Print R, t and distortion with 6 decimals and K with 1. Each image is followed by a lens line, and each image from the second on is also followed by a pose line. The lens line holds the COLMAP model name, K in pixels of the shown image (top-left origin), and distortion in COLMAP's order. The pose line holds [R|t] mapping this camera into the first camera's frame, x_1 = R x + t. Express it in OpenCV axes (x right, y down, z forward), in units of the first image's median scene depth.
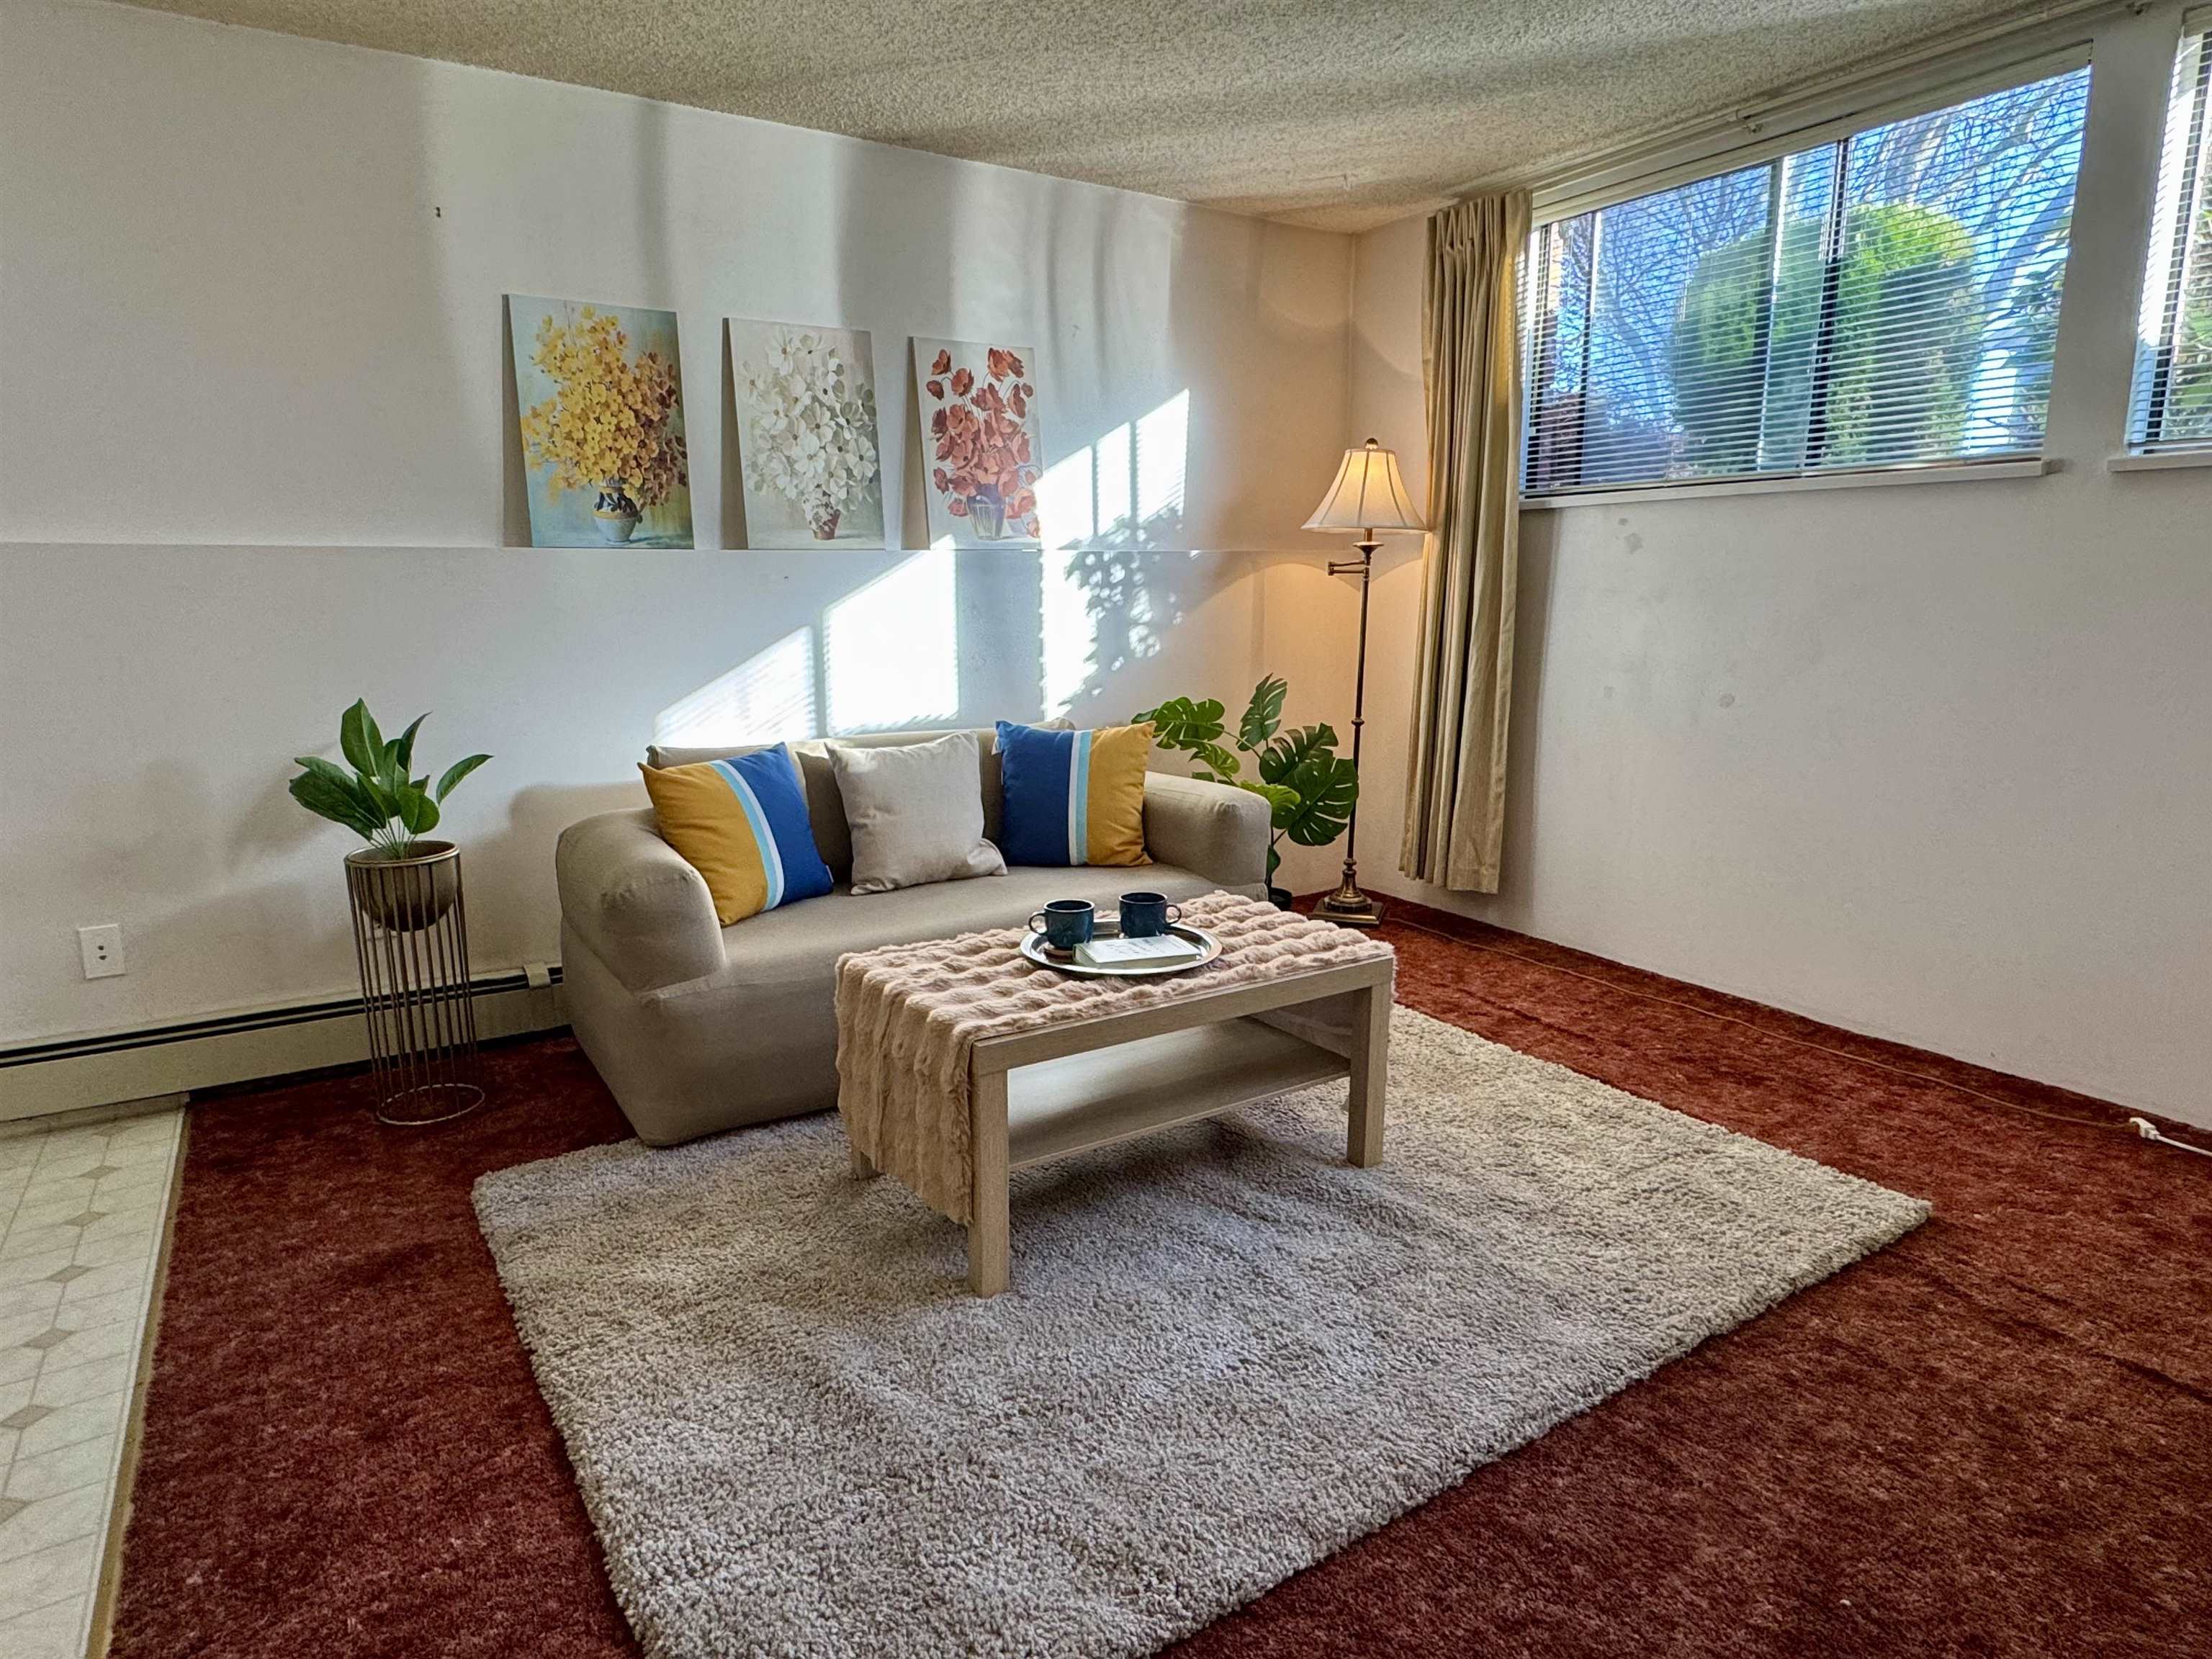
lens RADIAL K [[1255.1, 0, 1102.0], [0, 1255.1, 845.3], [0, 0, 1]] dist [-0.021945, -0.001875]
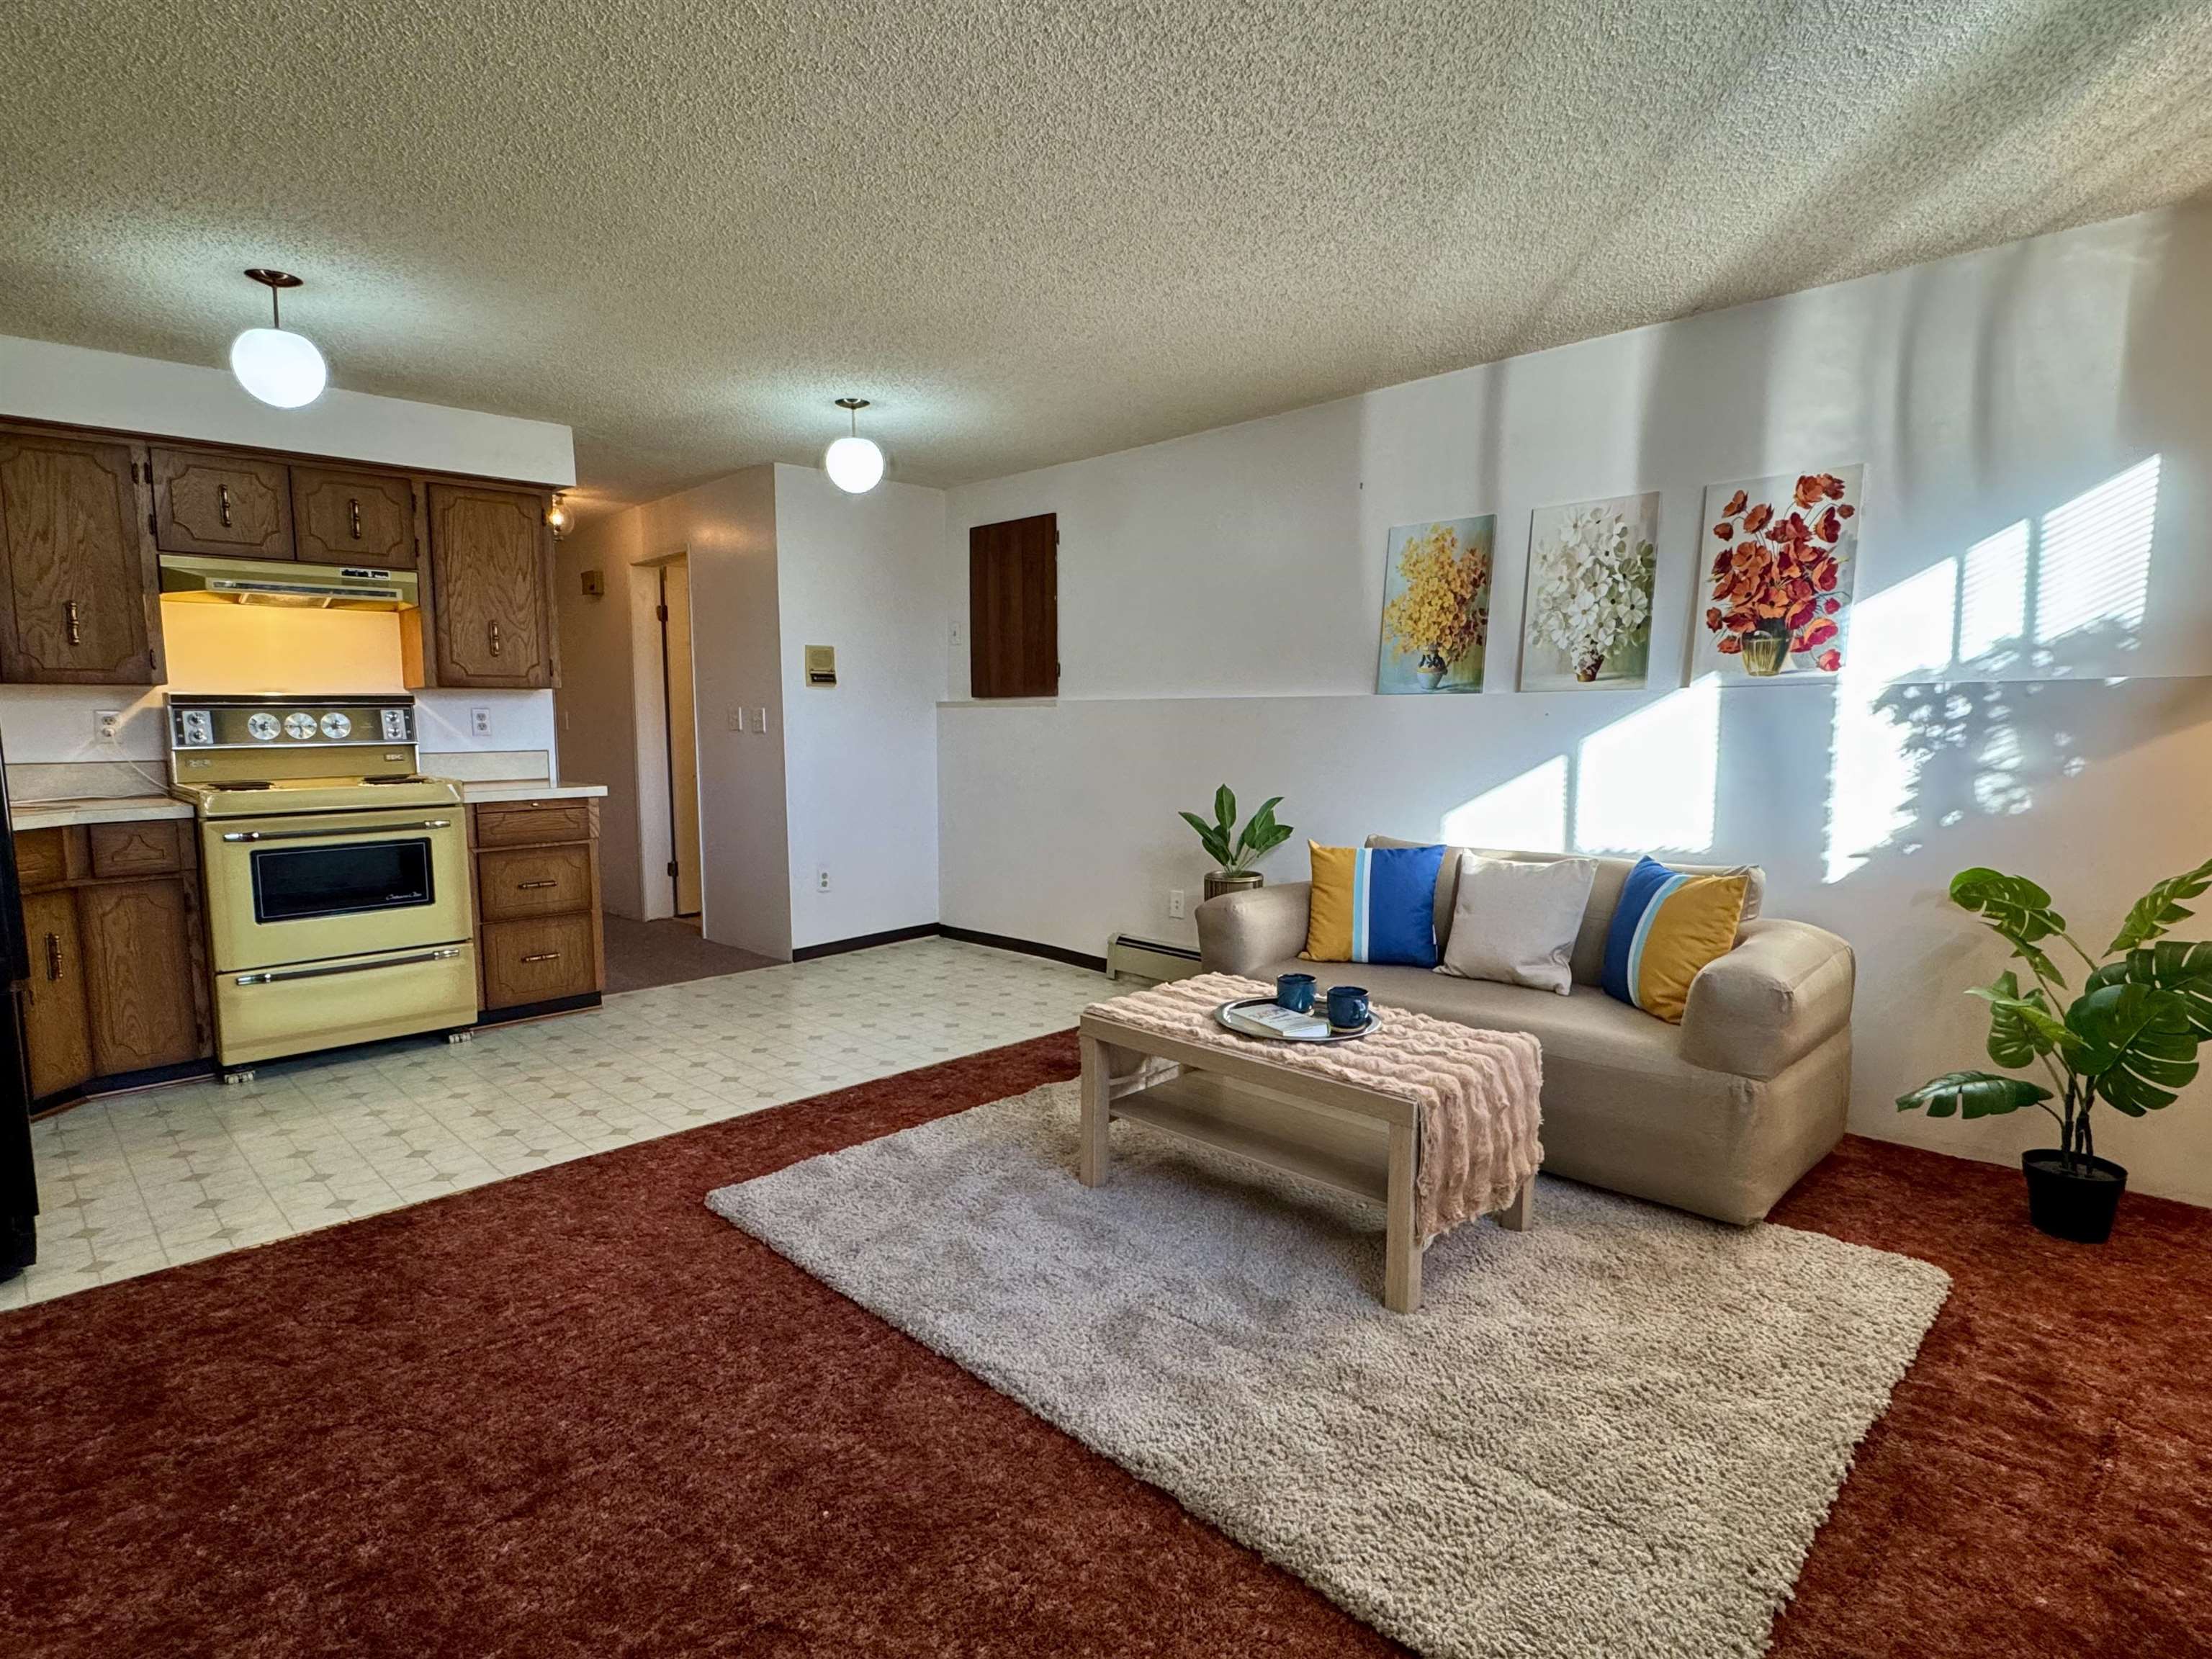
lens RADIAL K [[1155.3, 0, 1101.2], [0, 1155.3, 824.4], [0, 0, 1]] dist [-0.004772, 0.000172]
pose [[0.217860, 0.097066, -0.971141, 0.688029], [-0.189727, 0.980272, 0.055417, -0.086616], [0.957361, 0.172179, 0.231978, 0.337619]]
